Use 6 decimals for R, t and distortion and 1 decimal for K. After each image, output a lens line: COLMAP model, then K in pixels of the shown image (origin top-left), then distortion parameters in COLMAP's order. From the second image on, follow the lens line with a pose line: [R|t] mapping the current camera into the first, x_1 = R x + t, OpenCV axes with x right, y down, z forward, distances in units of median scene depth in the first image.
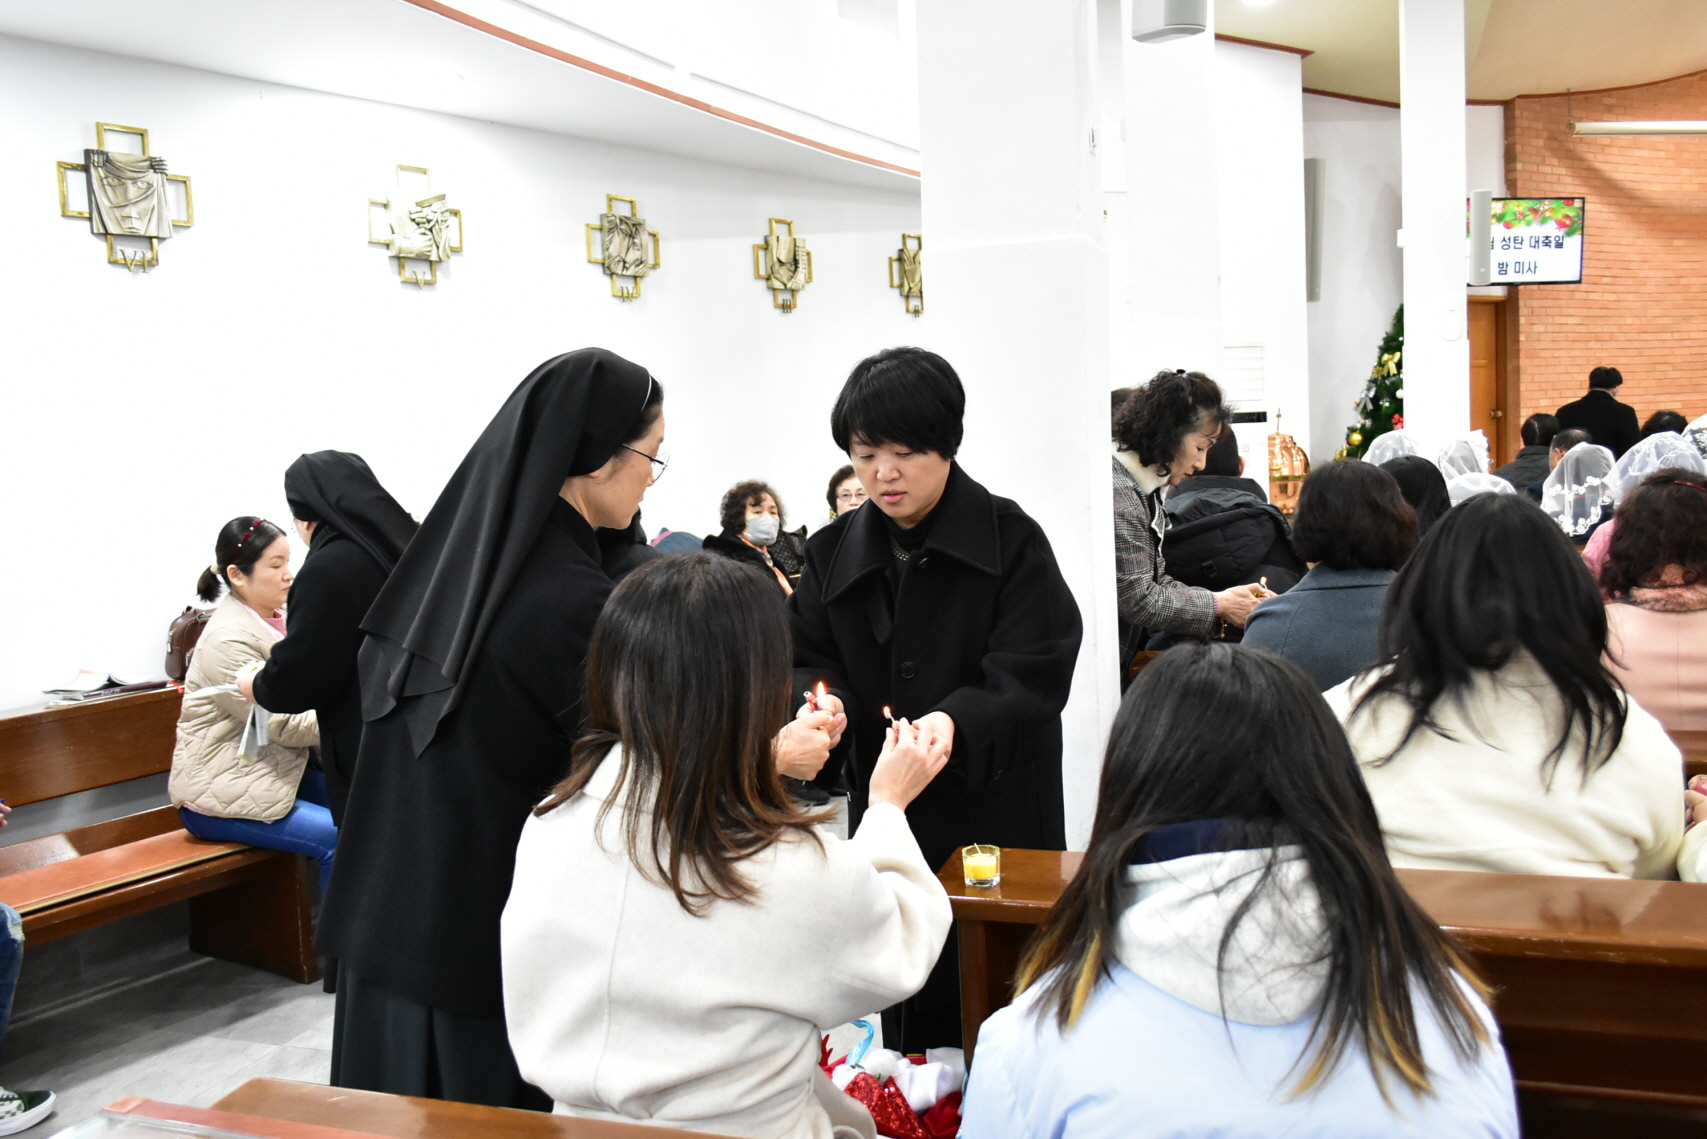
lens RADIAL K [[1440.8, 0, 862.0], [0, 1440.8, 566.9], [0, 0, 1]] dist [-0.008336, -0.017096]
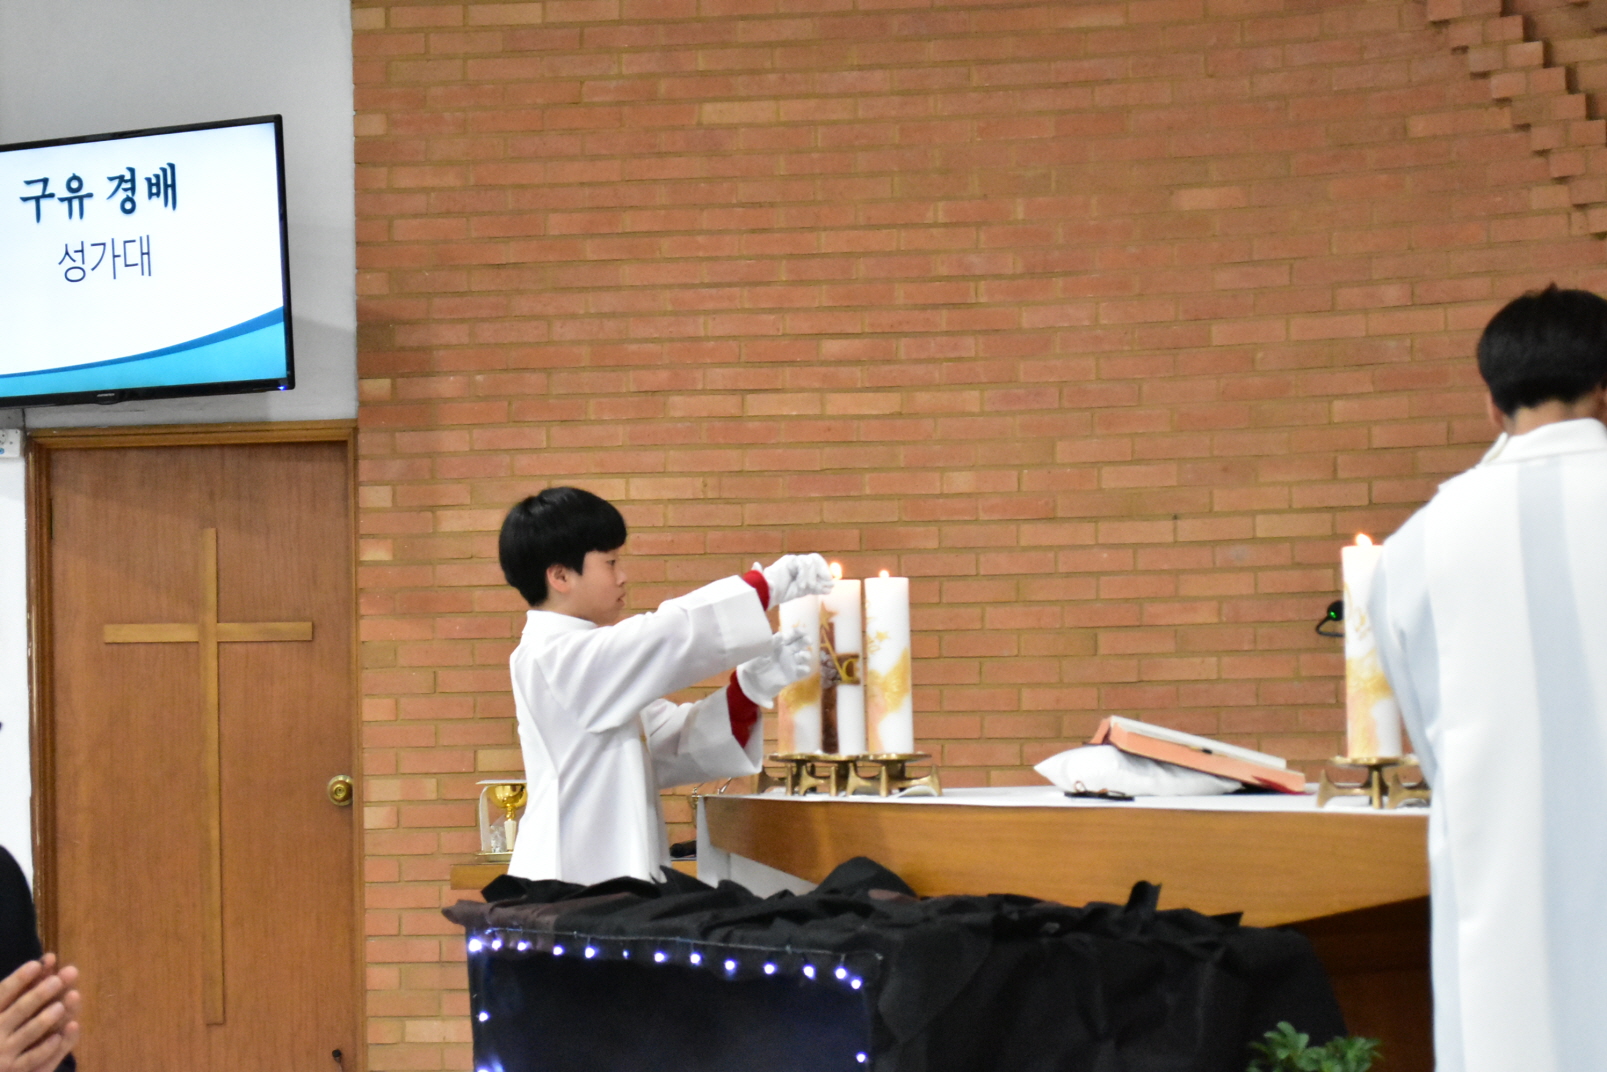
lens RADIAL K [[3704.3, 0, 806.9], [0, 3704.3, 535.0], [0, 0, 1]] dist [0.019868, 0.000000]
pose [[0.785724, -0.000742, -0.618577, 0.978155], [-0.074492, 0.992608, -0.095811, -0.088101], [0.614075, 0.121360, 0.779861, 0.405505]]
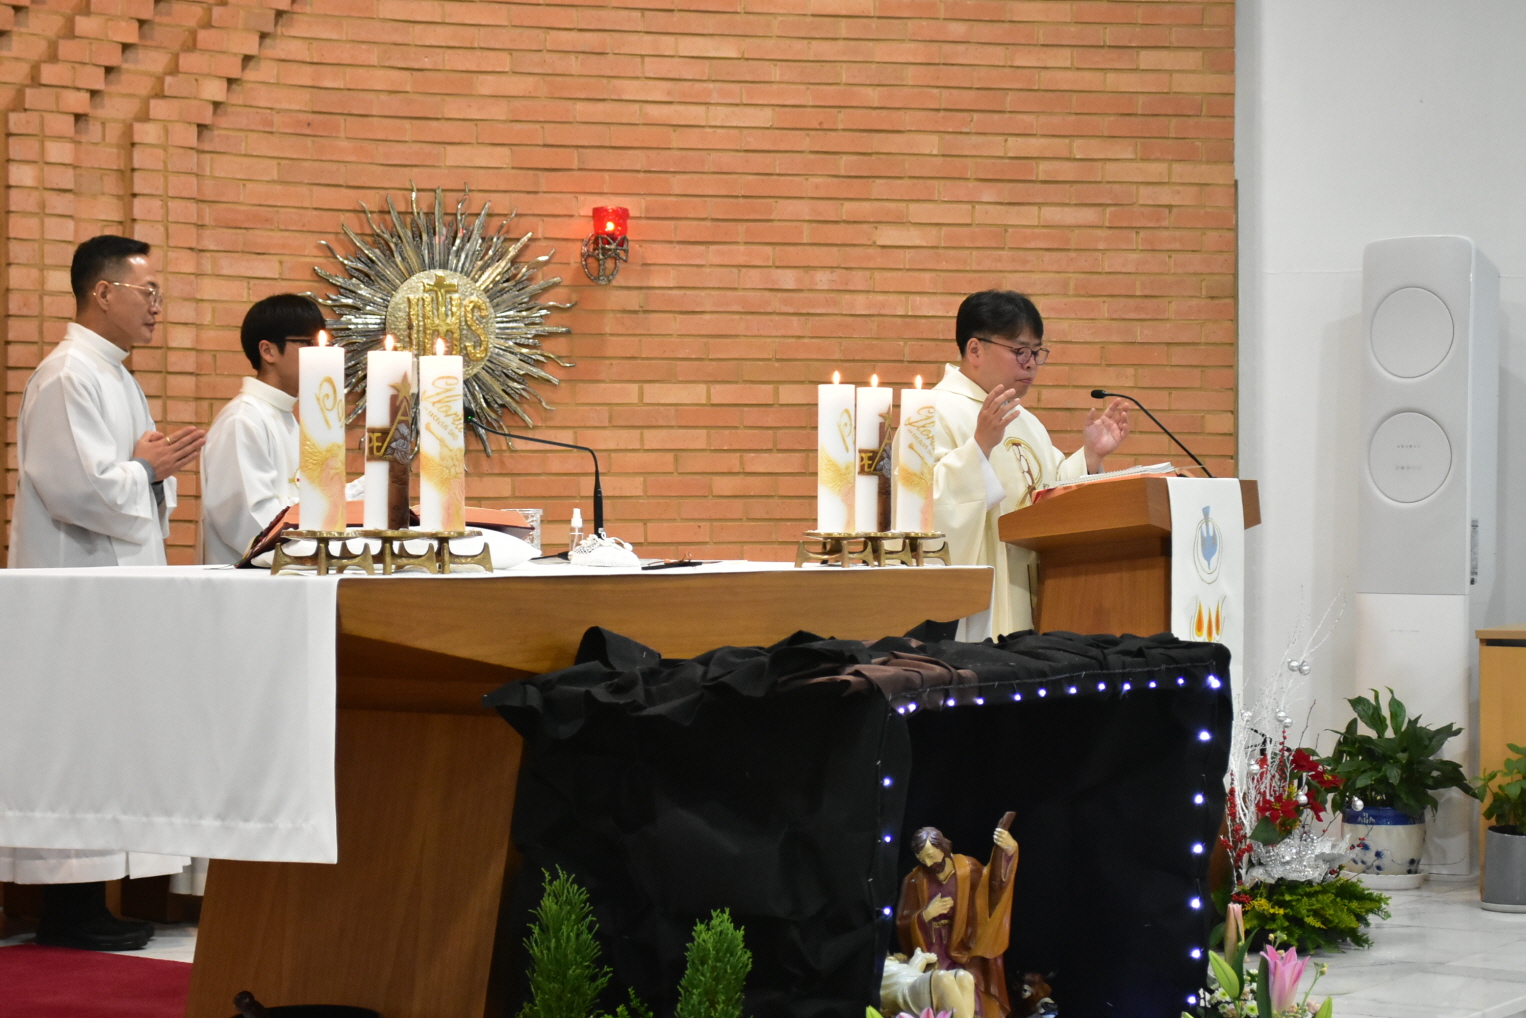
lens RADIAL K [[3212.6, 0, 765.9], [0, 3212.6, 508.4], [0, 0, 1]] dist [0.037985, 0.000000]
pose [[0.282700, 0.044000, 0.958199, 0.265771], [0.074644, 0.994909, -0.067708, -0.077424], [-0.956300, 0.090665, 0.277976, 0.638662]]
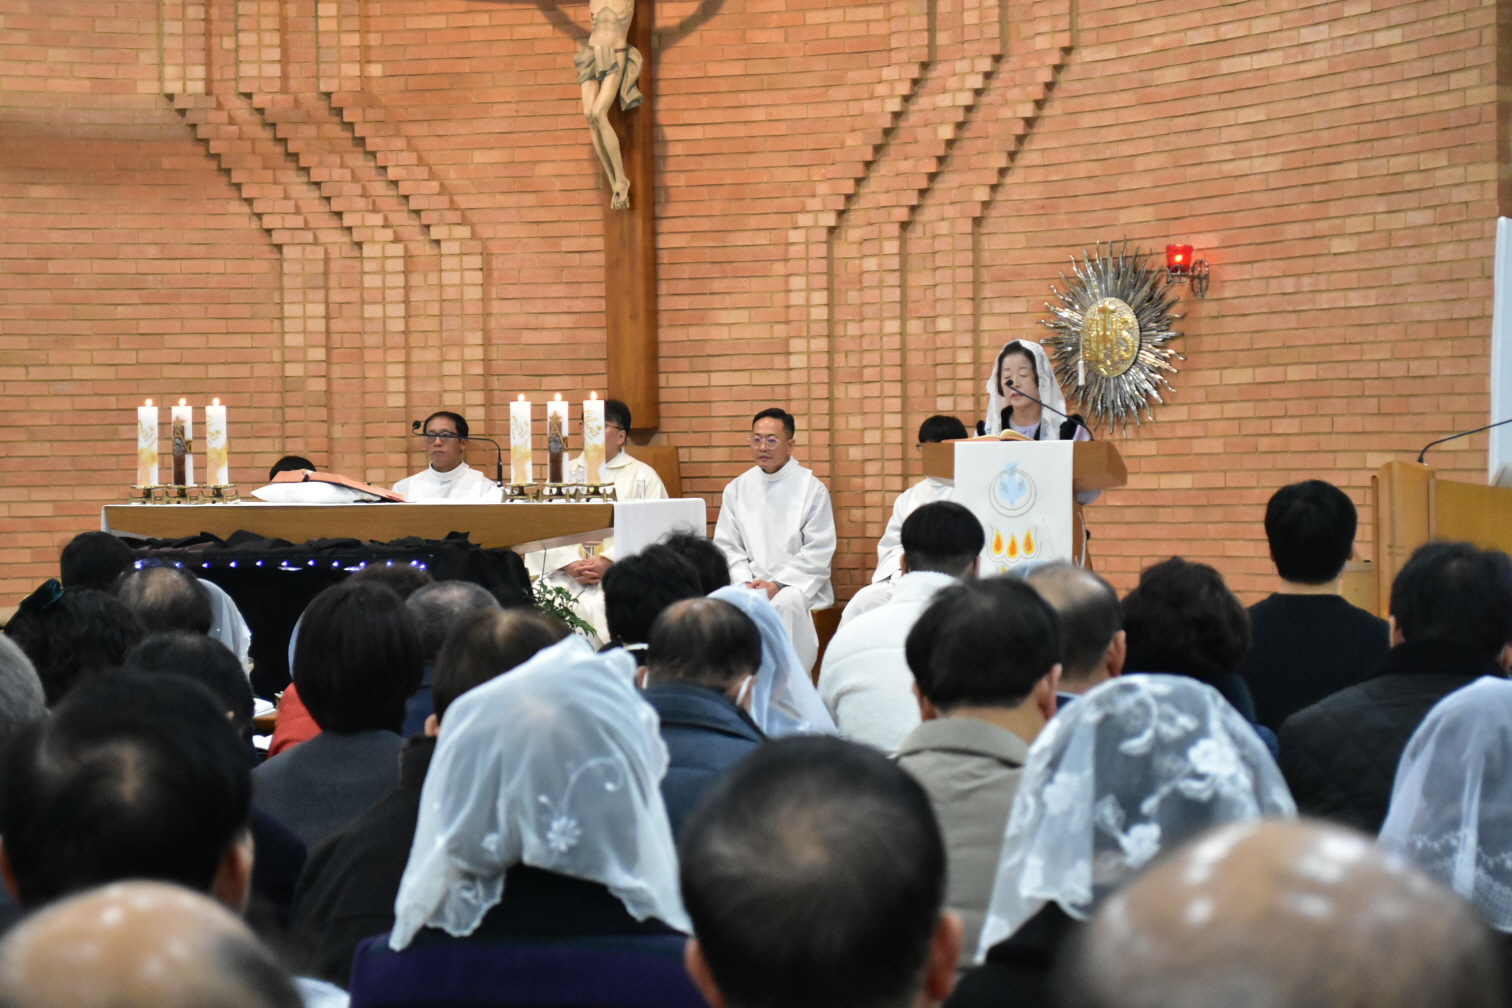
lens RADIAL K [[3485.3, 0, 748.1], [0, 3485.3, 495.8], [0, 0, 1]] dist [0.019868, 0.000000]
pose [[0.999282, 0.030768, 0.022096, 0.814117], [-0.028724, 0.995747, -0.087536, -0.017745], [-0.024695, 0.086838, 0.995916, -0.236230]]
